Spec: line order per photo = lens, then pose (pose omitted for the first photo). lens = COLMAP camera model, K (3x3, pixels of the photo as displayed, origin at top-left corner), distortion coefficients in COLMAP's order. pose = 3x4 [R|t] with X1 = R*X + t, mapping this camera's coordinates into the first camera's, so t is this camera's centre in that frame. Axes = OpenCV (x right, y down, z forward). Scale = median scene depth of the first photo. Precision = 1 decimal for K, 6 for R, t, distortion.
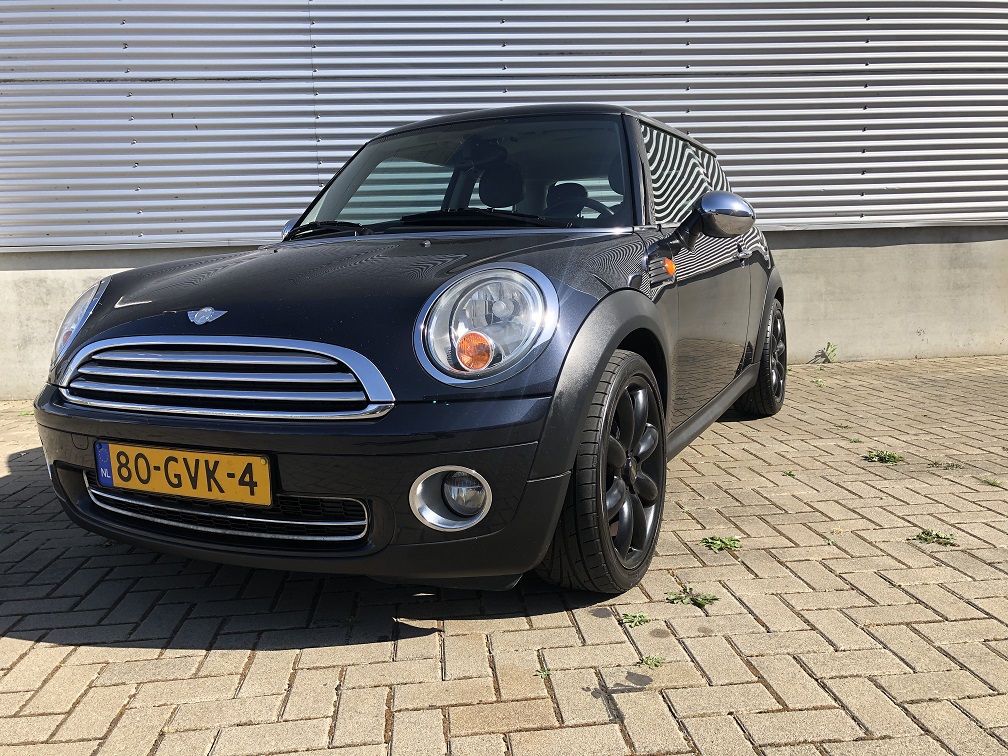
lens RADIAL K [[814.5, 0, 492.0], [0, 814.5, 387.3], [0, 0, 1]] dist [0.014390, 0.000060]
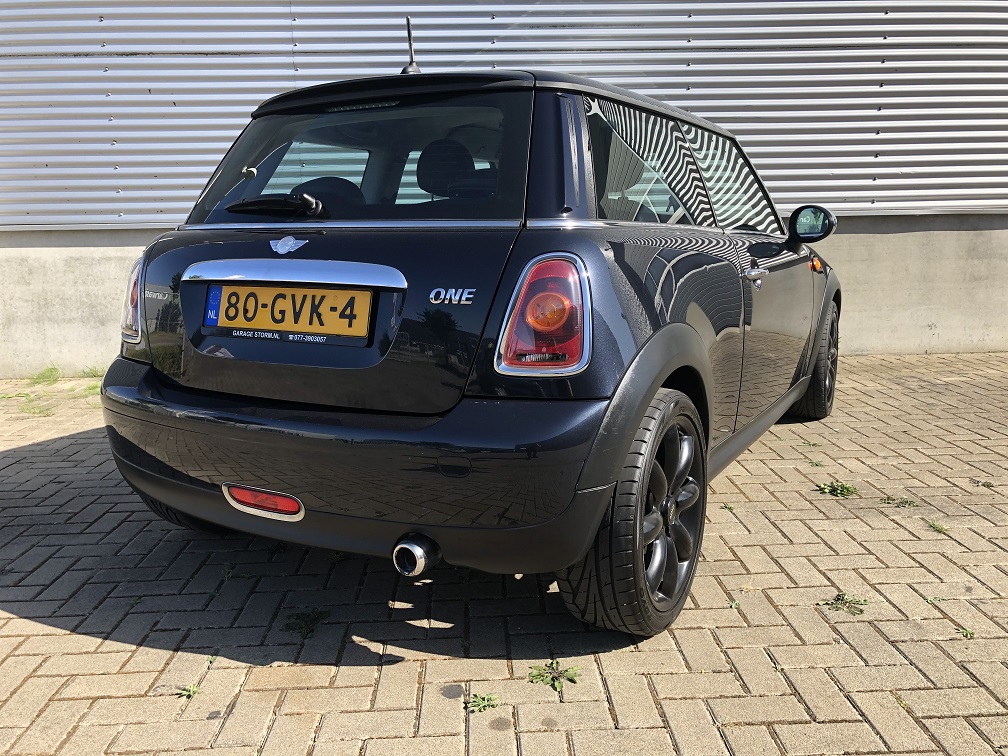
lens RADIAL K [[814.5, 0, 509.0], [0, 814.5, 382.5], [0, 0, 1]] dist [0.014390, 0.000060]
pose [[0.998700, 0.021915, -0.046015, 0.088030], [-0.019377, 0.998303, 0.054911, -0.049325], [0.047140, -0.053948, 0.997430, 0.031738]]
